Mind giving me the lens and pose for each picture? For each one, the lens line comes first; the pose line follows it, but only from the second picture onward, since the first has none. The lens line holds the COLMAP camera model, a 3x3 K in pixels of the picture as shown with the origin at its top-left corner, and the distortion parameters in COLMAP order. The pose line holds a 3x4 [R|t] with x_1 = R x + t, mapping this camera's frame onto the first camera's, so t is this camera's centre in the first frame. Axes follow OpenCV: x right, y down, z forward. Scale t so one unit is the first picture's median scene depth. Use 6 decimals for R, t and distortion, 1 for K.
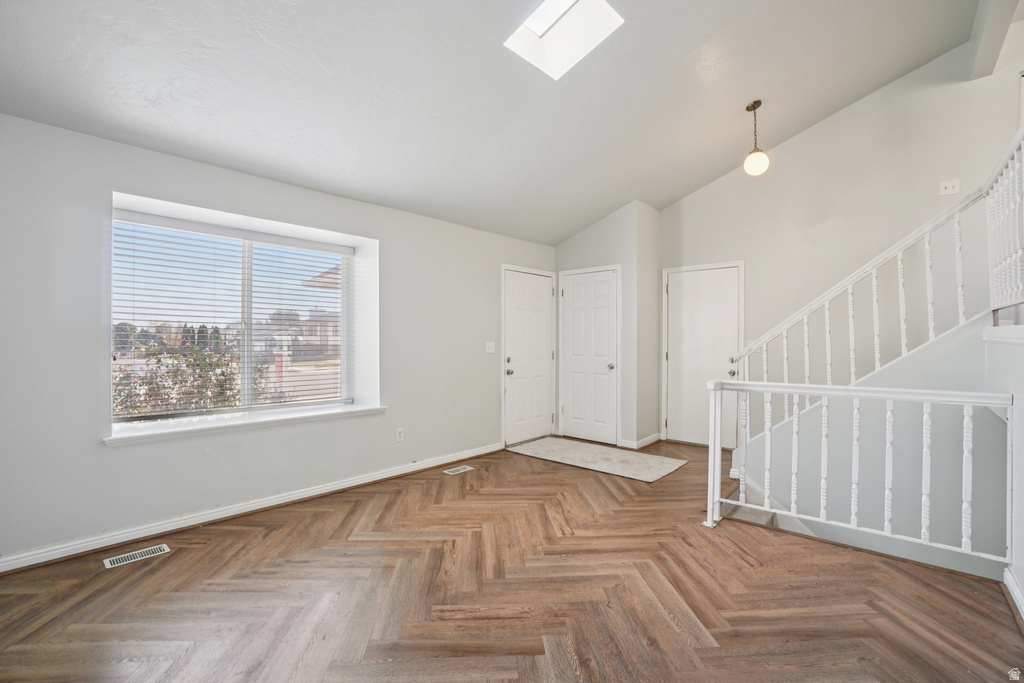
lens RADIAL K [[460.5, 0, 511.9], [0, 460.5, 336.8], [0, 0, 1]] dist [-0.021976, 0.002393]
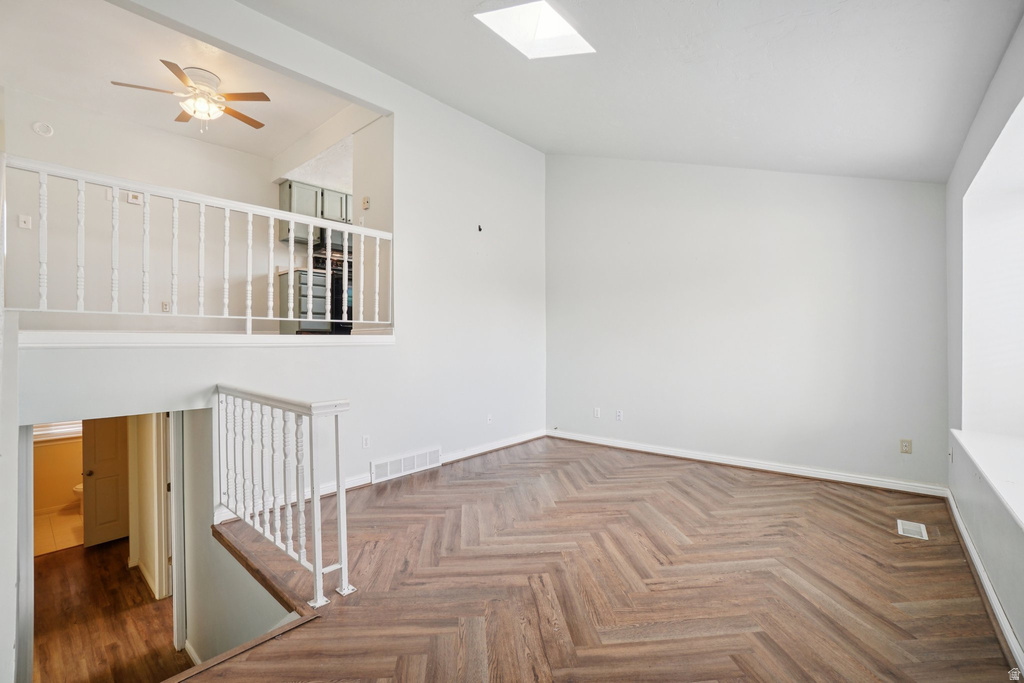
lens RADIAL K [[460.5, 0, 509.3], [0, 460.5, 343.6], [0, 0, 1]] dist [-0.021976, 0.002393]
pose [[-0.999879, 0.002335, -0.015350, 0.189067], [0.002333, 0.999997, 0.000163, 0.007872], [0.015351, 0.000127, -0.999882, 1.902626]]
